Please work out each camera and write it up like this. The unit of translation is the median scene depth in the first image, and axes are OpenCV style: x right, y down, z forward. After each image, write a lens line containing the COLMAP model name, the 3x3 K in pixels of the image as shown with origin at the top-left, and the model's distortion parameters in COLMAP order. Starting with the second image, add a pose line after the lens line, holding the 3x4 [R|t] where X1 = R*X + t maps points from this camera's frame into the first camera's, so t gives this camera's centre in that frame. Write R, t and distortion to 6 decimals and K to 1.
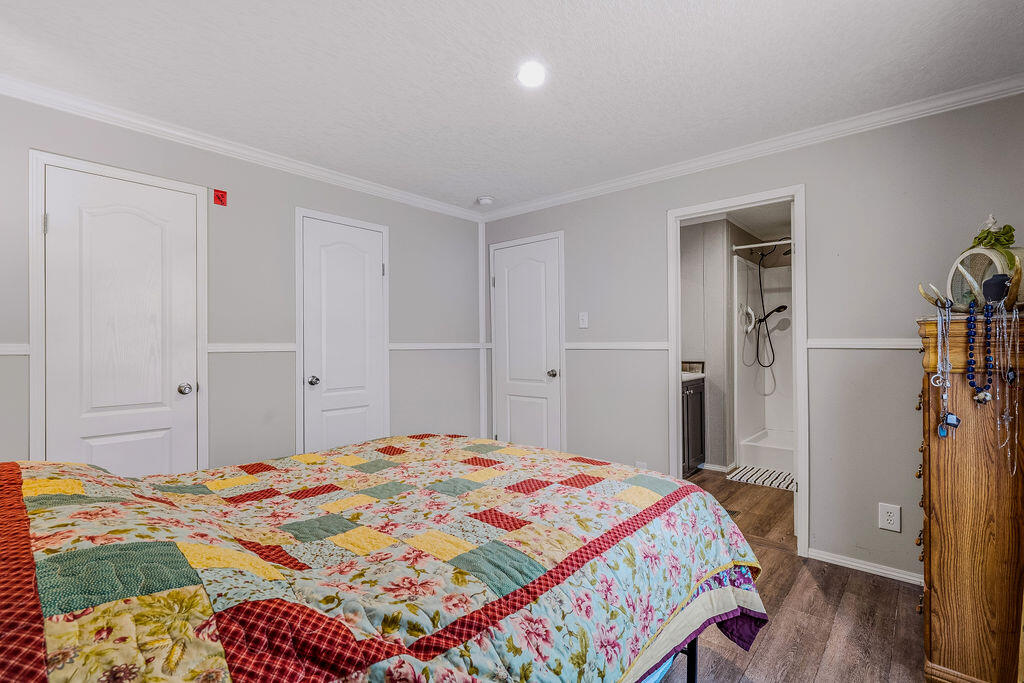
lens RADIAL K [[475.1, 0, 514.0], [0, 475.1, 352.8], [0, 0, 1]] dist [-0.001113, 0.000942]
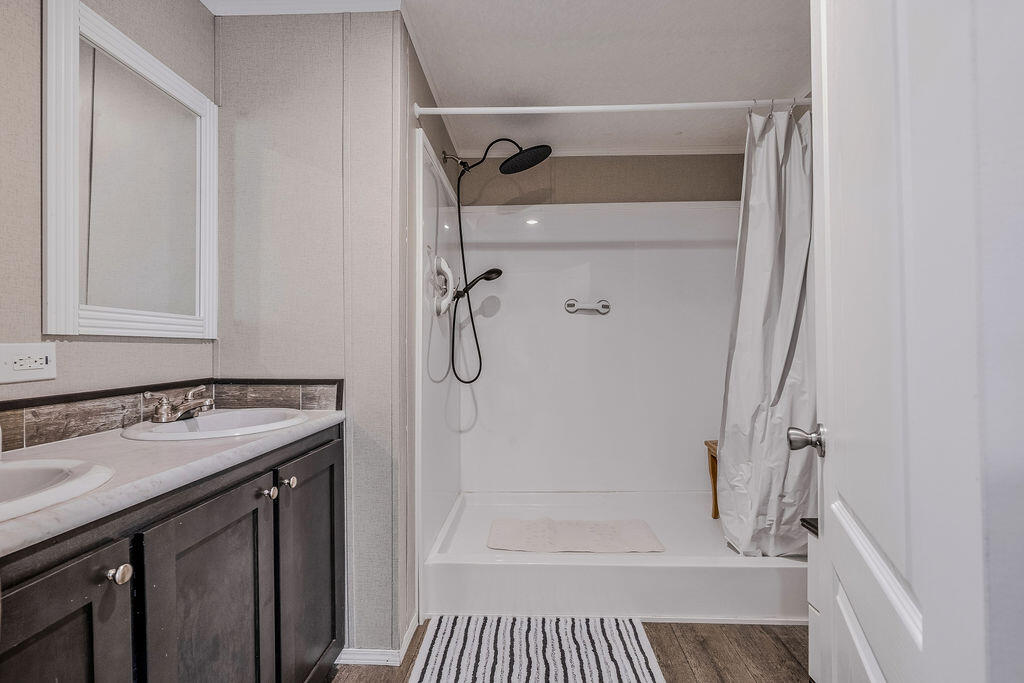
lens RADIAL K [[477.5, 0, 522.1], [0, 477.5, 353.3], [0, 0, 1]] dist [-0.002537, 0.001835]
pose [[0.771622, 0.006558, 0.636047, 0.260613], [-0.003344, 0.999975, -0.006254, 0.000578], [-0.636072, 0.002699, 0.771625, 0.599174]]
